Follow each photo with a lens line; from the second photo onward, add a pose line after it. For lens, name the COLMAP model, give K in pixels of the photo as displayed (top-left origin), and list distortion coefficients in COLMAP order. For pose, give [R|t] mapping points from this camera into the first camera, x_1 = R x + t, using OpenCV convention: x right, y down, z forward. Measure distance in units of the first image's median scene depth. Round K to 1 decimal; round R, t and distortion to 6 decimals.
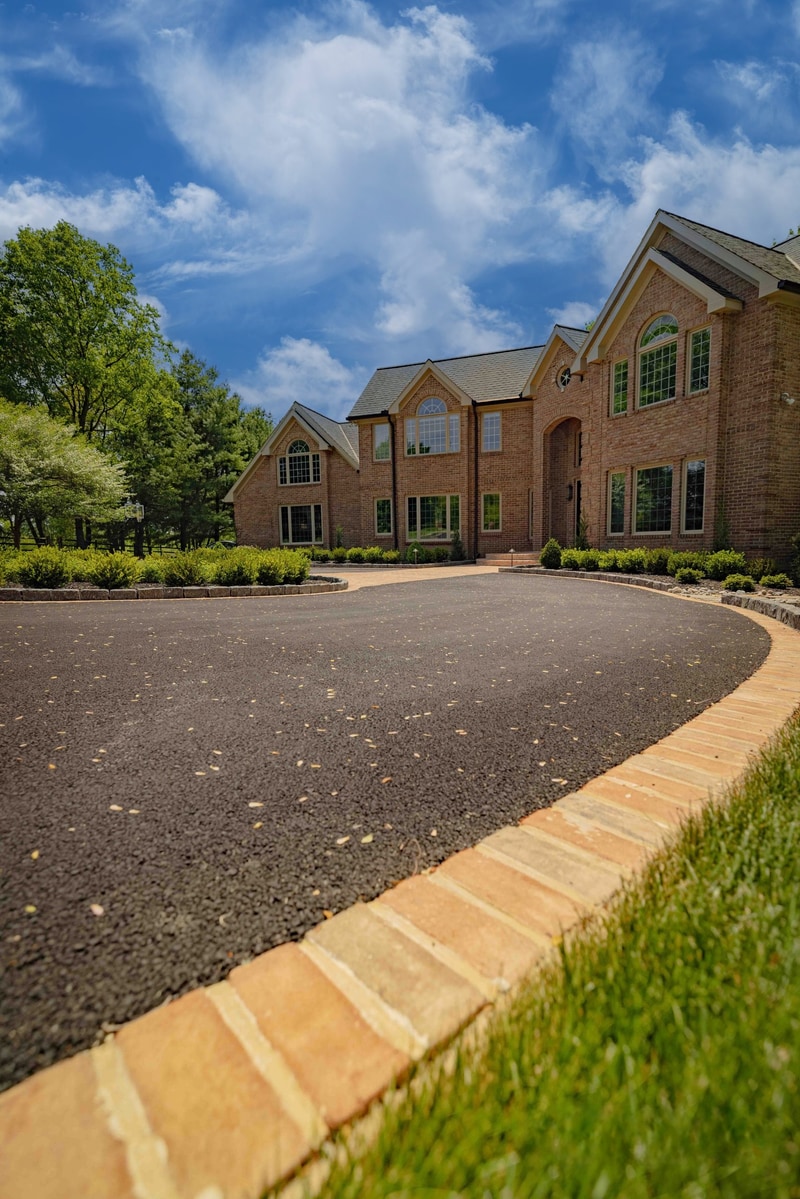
lens RADIAL K [[537.7, 0, 378.5], [0, 537.7, 601.7], [0, 0, 1]] dist [-0.000786, -0.000821]
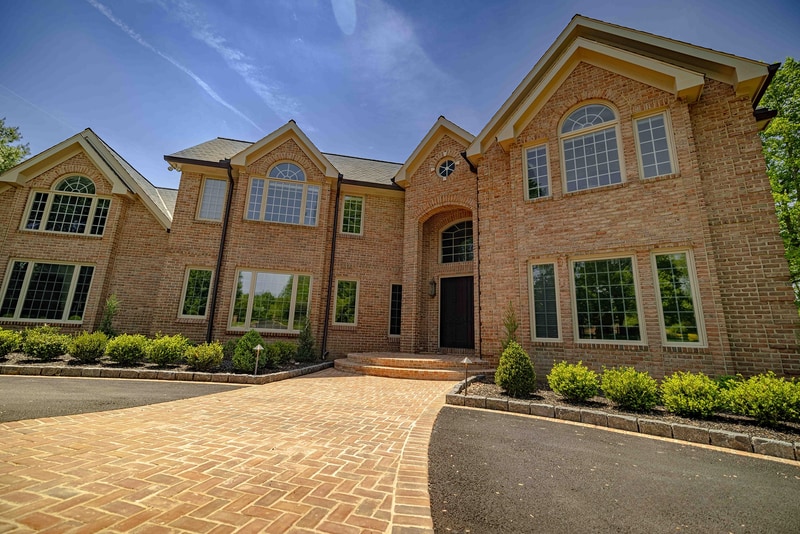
lens RADIAL K [[335.3, 0, 397.5], [0, 335.3, 263.5], [0, 0, 1]] dist [0.000773, -0.000515]
pose [[0.841399, 0.173595, 0.511774, -0.001114], [-0.001806, 0.947900, -0.318562, -0.057760], [-0.540411, 0.267113, 0.797876, 0.534053]]
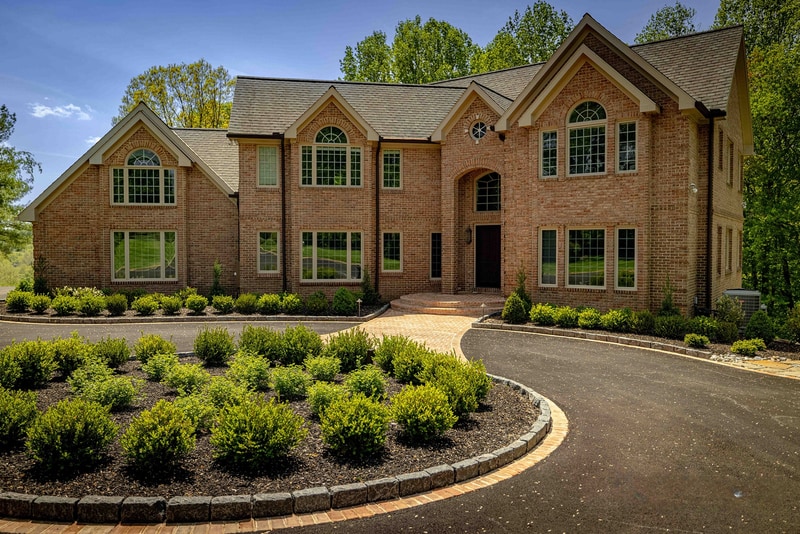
lens RADIAL K [[604.1, 0, 396.5], [0, 604.1, 260.9], [0, 0, 1]] dist [-0.003883, 0.008170]
pose [[0.862999, 0.009201, 0.505121, -0.329883], [0.033551, 0.996583, -0.075476, -0.070768], [-0.504090, 0.082083, 0.859742, 0.080148]]
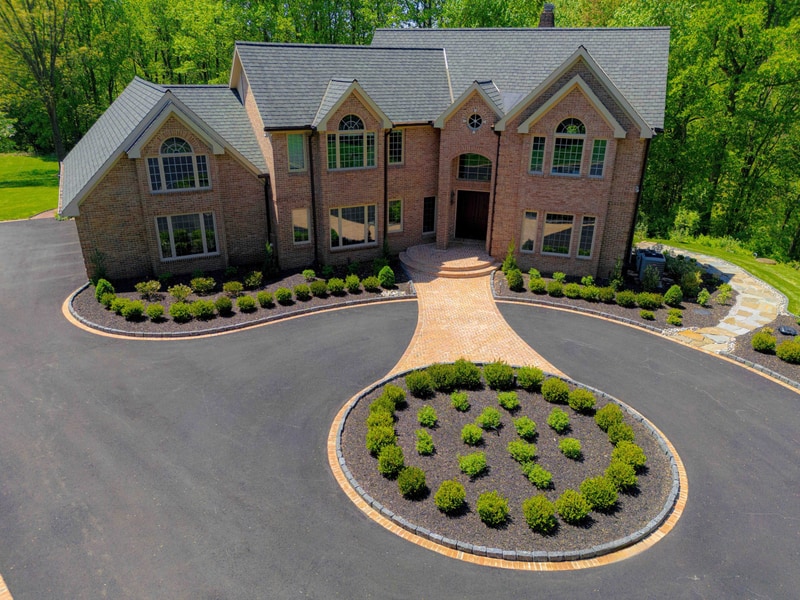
lens RADIAL K [[586.9, 0, 400.0], [0, 586.9, 299.8], [0, 0, 1]] dist [0.055361, -0.033915]
pose [[0.666781, -0.256239, 0.699818, -0.742705], [0.046959, 0.951612, 0.303692, -0.388768], [-0.743773, -0.169633, 0.646549, 0.135914]]
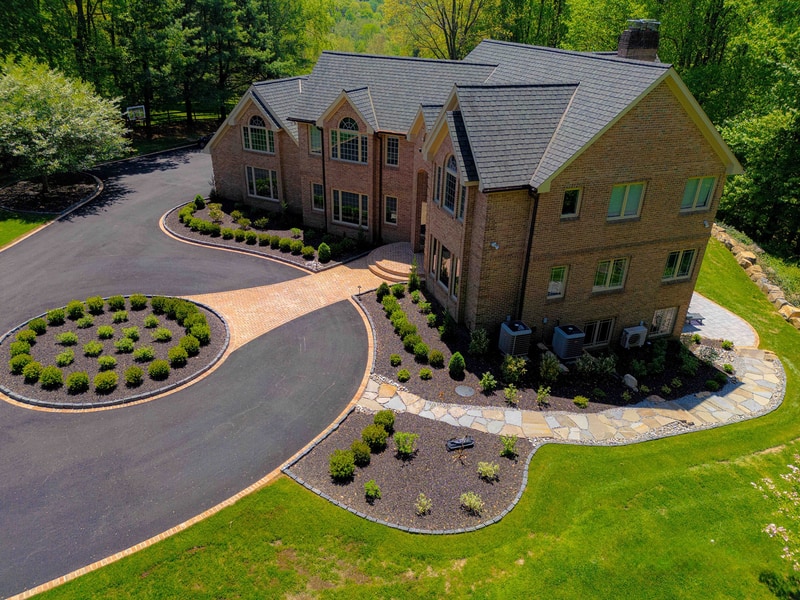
lens RADIAL K [[586.9, 0, 400.8], [0, 586.9, 305.0], [0, 0, 1]] dist [0.055361, -0.033915]
pose [[0.995463, 0.081511, -0.049082, 0.332804], [-0.057460, 0.926170, 0.372703, -0.505785], [0.075837, -0.368192, 0.926652, -0.451848]]
